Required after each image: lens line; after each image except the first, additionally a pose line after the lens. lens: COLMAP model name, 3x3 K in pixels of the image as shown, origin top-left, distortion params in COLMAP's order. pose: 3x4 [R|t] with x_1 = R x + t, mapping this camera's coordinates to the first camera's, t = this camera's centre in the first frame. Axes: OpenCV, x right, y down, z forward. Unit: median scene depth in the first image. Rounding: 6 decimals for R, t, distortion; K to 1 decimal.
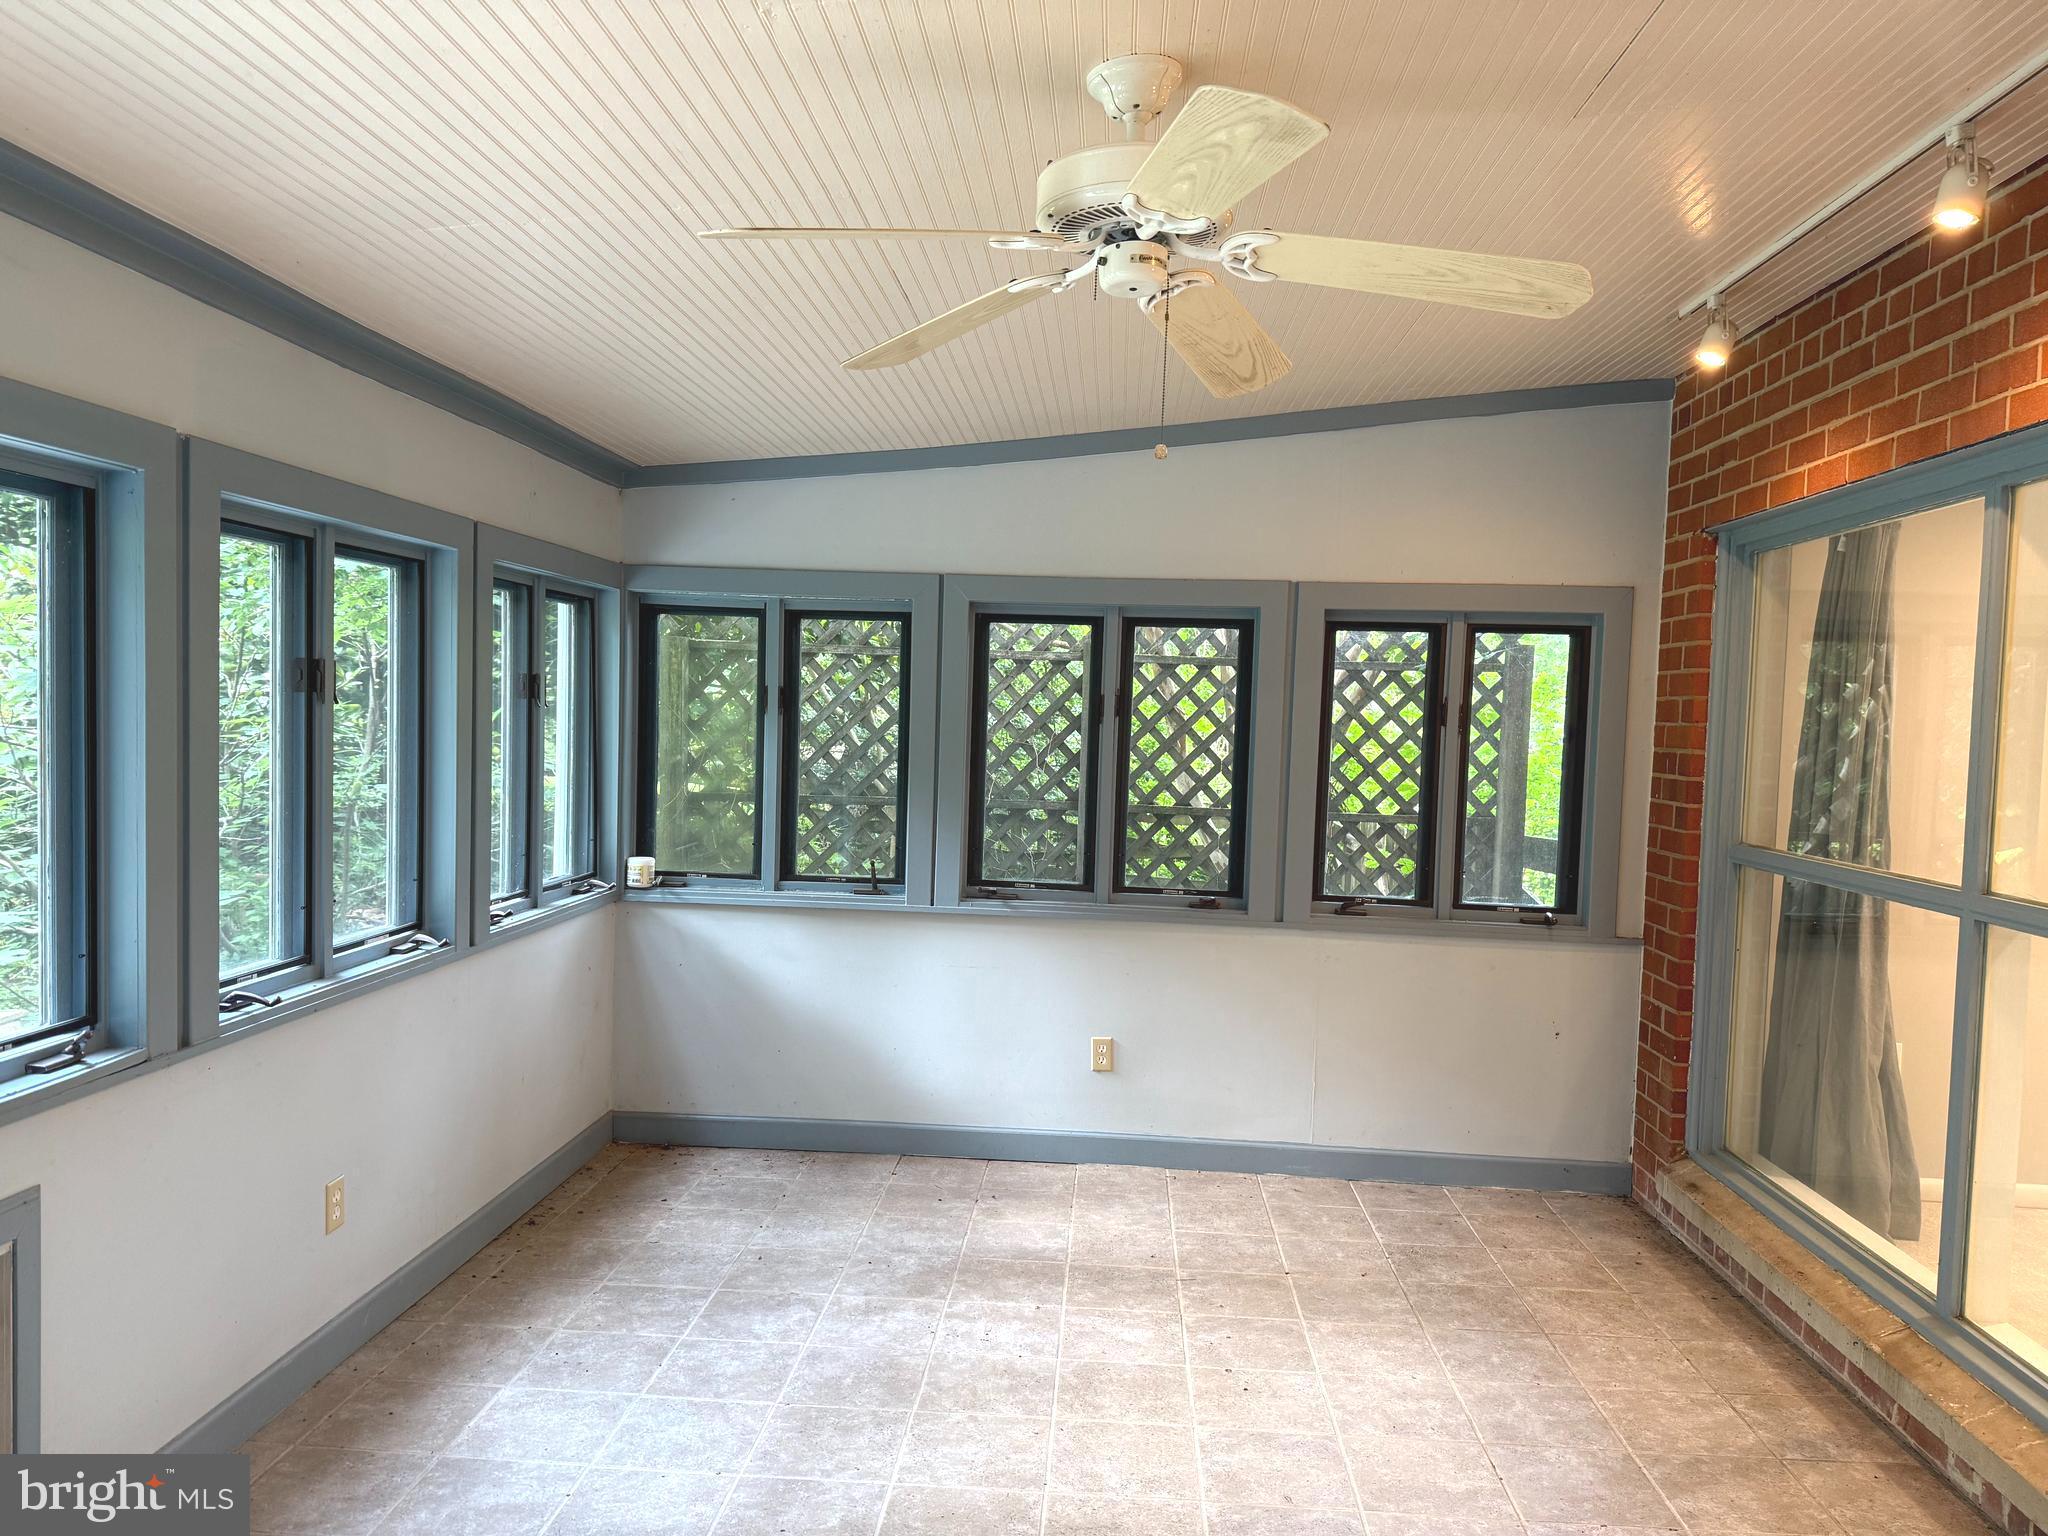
lens RADIAL K [[1396.1, 0, 1014.2], [0, 1396.1, 778.2], [0, 0, 1]] dist [-0.023016, -0.003247]
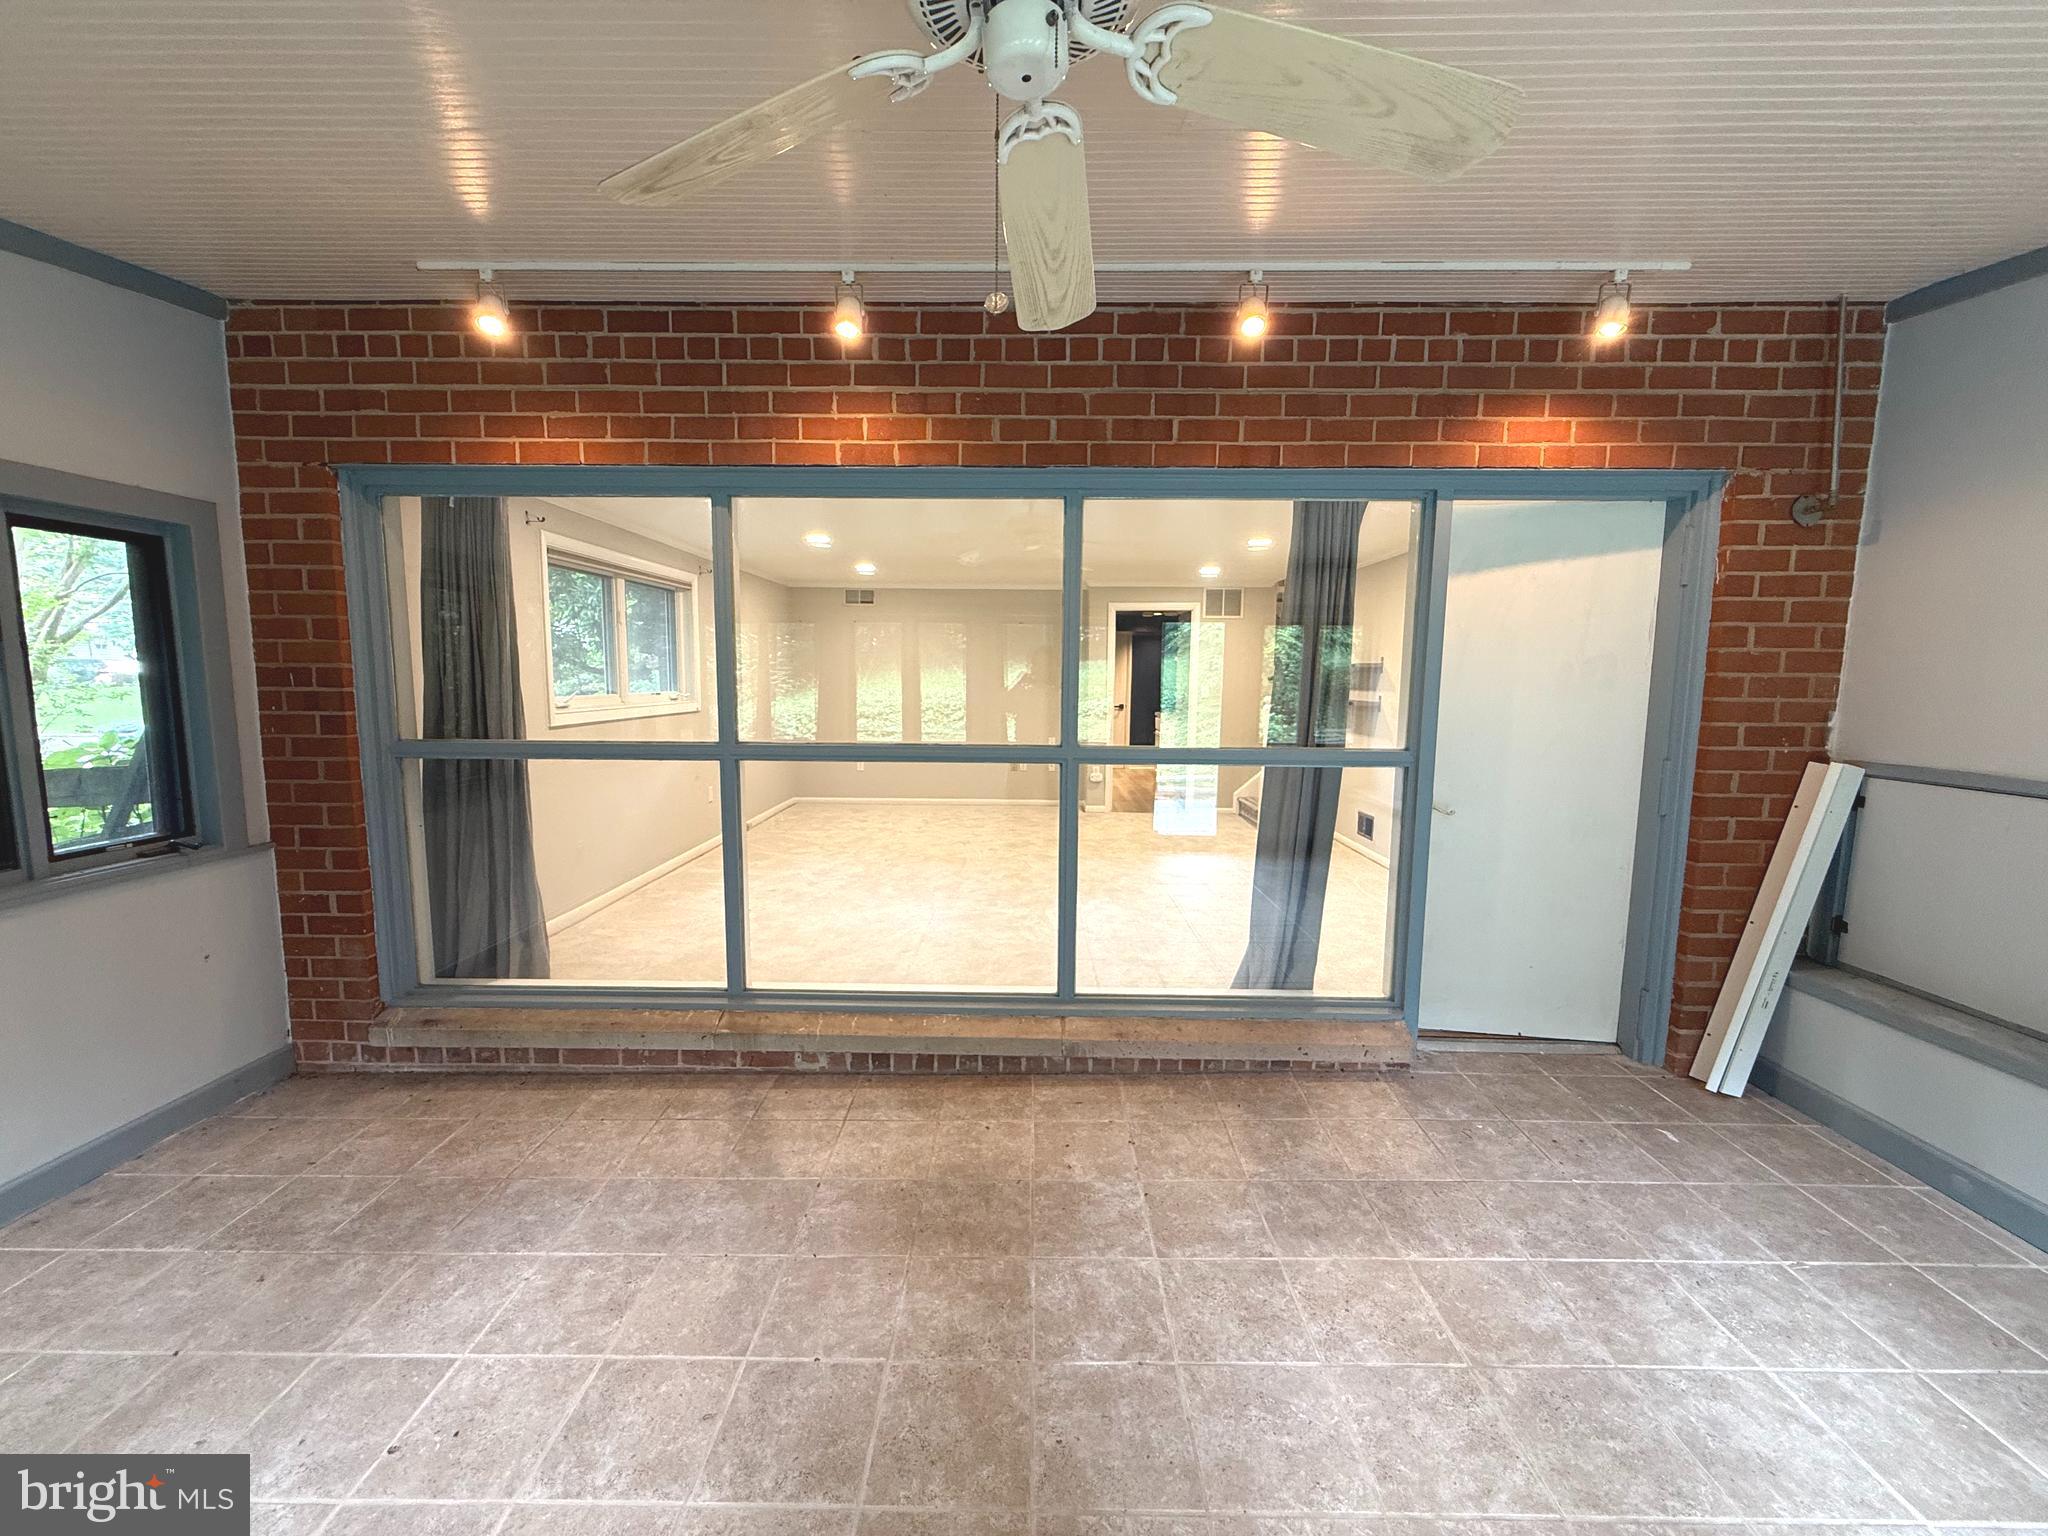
lens RADIAL K [[811.9, 0, 1018.8], [0, 811.9, 760.7], [0, 0, 1]] dist [-0.002638, 0.000048]
pose [[-0.045808, -0.143407, 0.988603, -0.246639], [0.036733, 0.988731, 0.145127, -0.021680], [-0.998275, 0.042962, -0.040024, 0.586814]]
